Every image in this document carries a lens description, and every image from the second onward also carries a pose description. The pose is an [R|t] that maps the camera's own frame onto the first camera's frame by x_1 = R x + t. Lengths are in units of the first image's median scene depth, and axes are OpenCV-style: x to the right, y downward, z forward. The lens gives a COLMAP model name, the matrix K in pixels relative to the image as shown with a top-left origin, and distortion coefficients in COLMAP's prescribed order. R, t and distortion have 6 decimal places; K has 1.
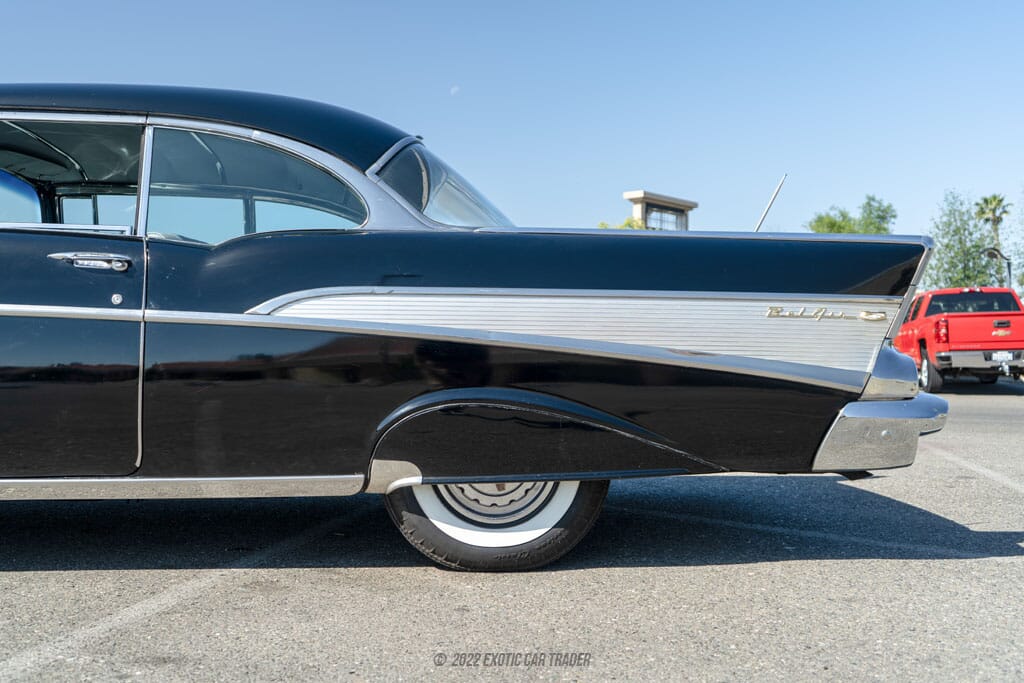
lens RADIAL K [[780.0, 0, 512.0], [0, 780.0, 341.5], [0, 0, 1]] dist [-0.027413, -0.000082]
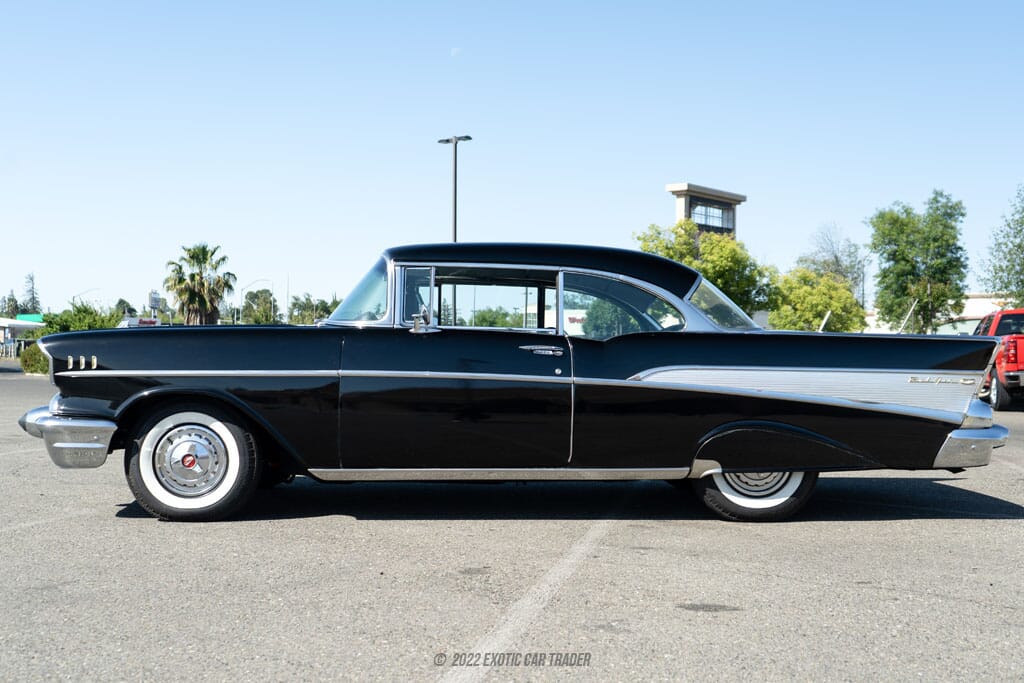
lens RADIAL K [[938.7, 0, 512.0], [0, 938.7, 341.5], [0, 0, 1]] dist [0.106388, -0.265801]
pose [[0.999783, 0.006575, 0.019762, -0.616303], [-0.006695, 0.999960, 0.005986, -0.128488], [-0.019722, -0.006117, 0.999787, -1.144469]]
